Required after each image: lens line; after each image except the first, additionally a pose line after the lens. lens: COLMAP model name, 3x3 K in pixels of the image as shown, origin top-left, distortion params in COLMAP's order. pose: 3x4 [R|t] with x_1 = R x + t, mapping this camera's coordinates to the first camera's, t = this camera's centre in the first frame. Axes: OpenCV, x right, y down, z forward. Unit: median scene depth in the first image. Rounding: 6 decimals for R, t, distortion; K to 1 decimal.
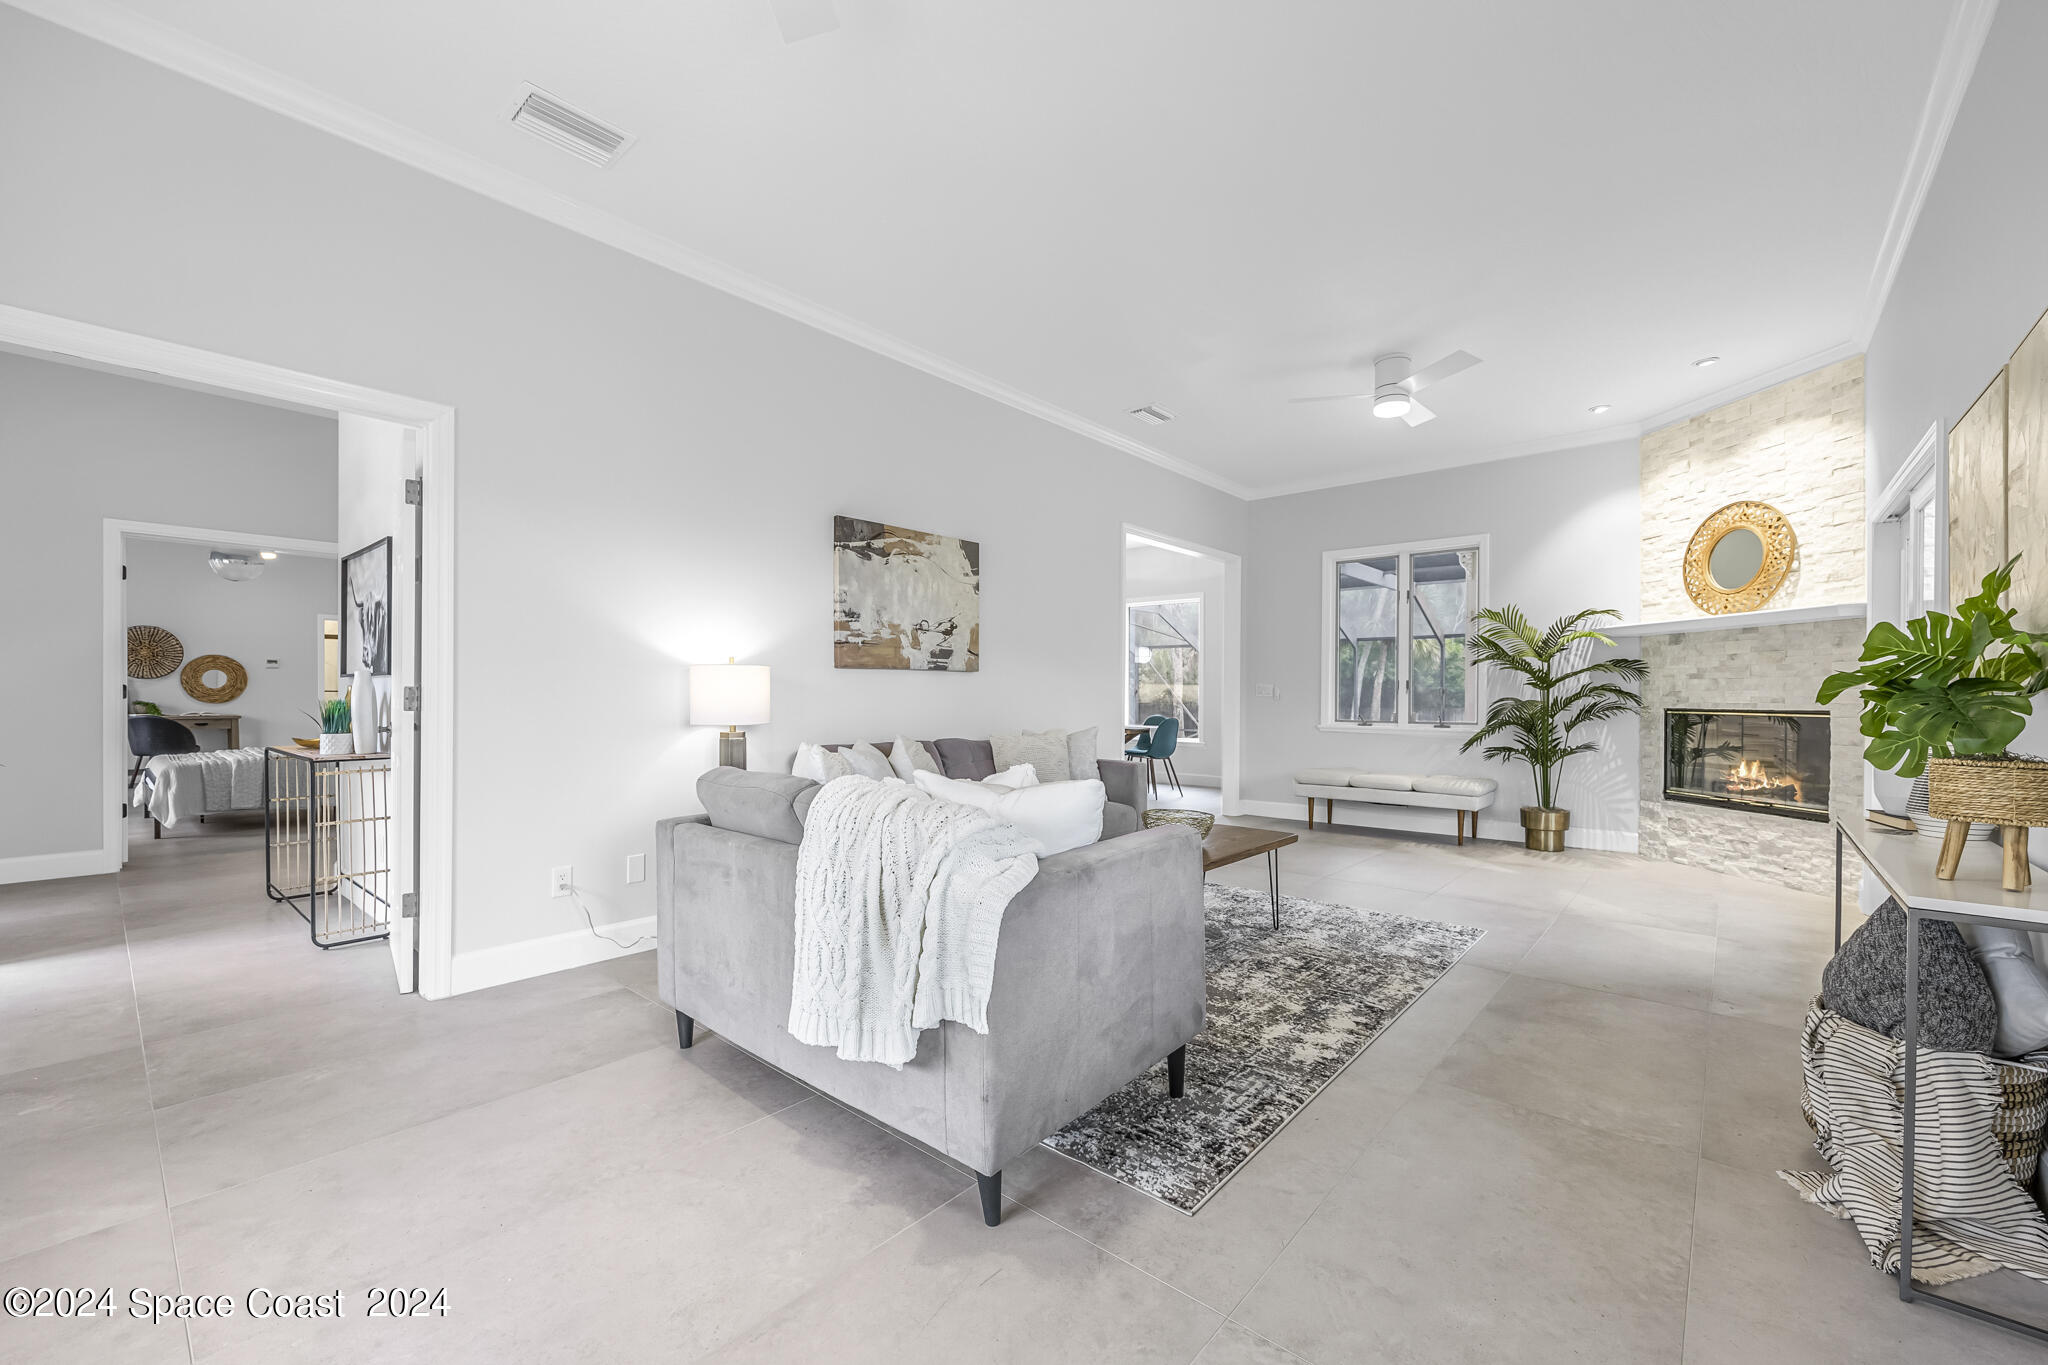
lens RADIAL K [[833.7, 0, 1019.9], [0, 833.7, 706.1], [0, 0, 1]] dist [-0.001917, -0.000039]
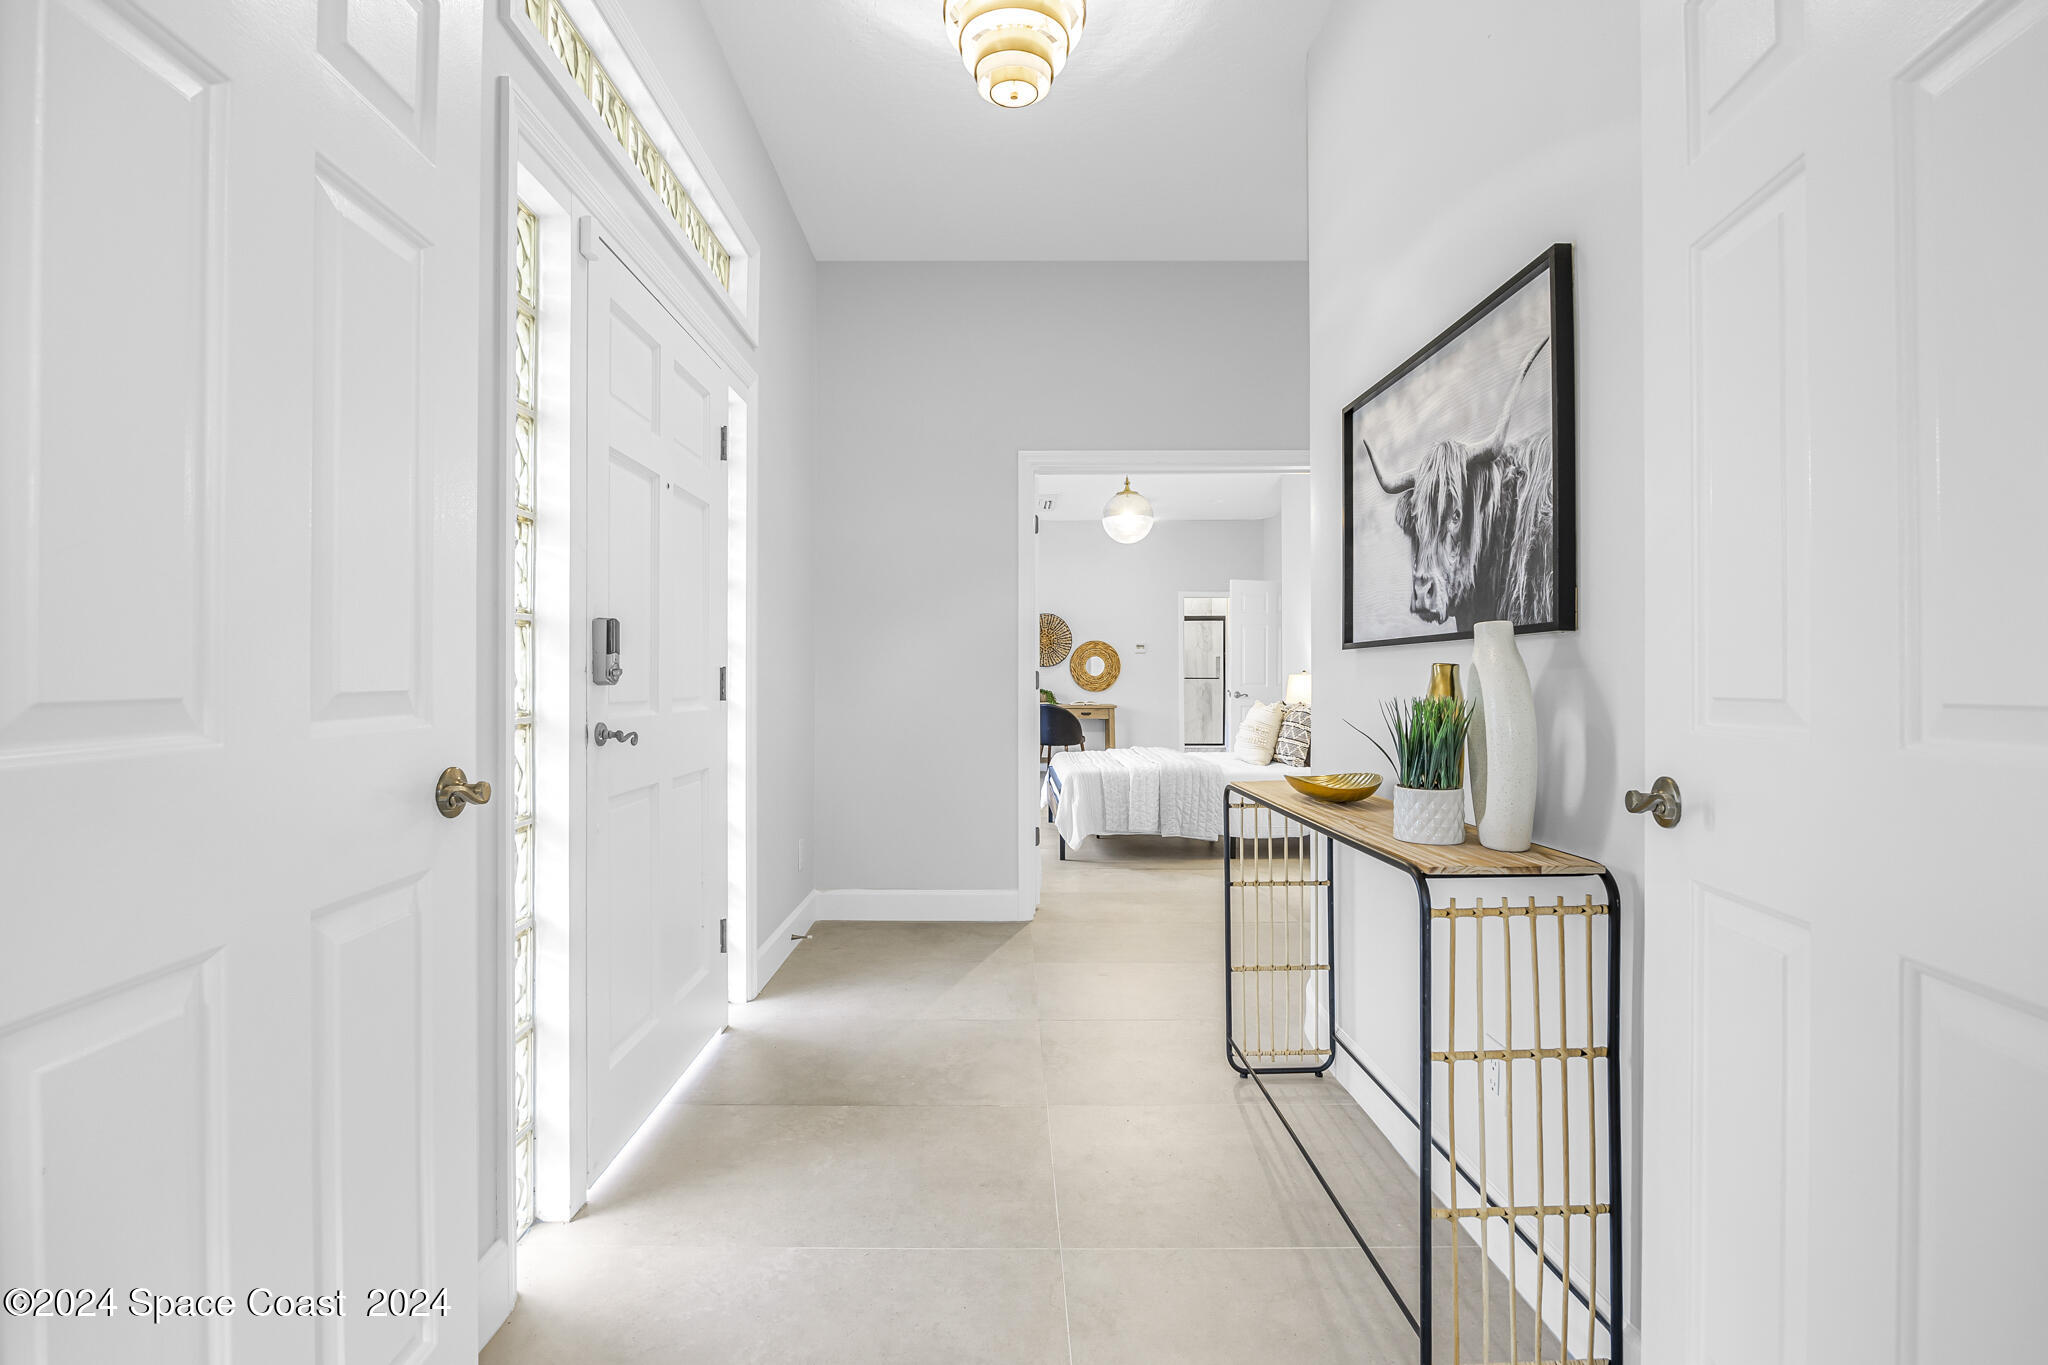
lens RADIAL K [[873.9, 0, 1013.0], [0, 873.9, 678.3], [0, 0, 1]] dist [0.000401, -0.000439]
pose [[0.669799, -0.011803, -0.742448, -0.431433], [0.002847, 0.999907, -0.013328, -0.008283], [0.742537, 0.006813, 0.669771, 0.388818]]
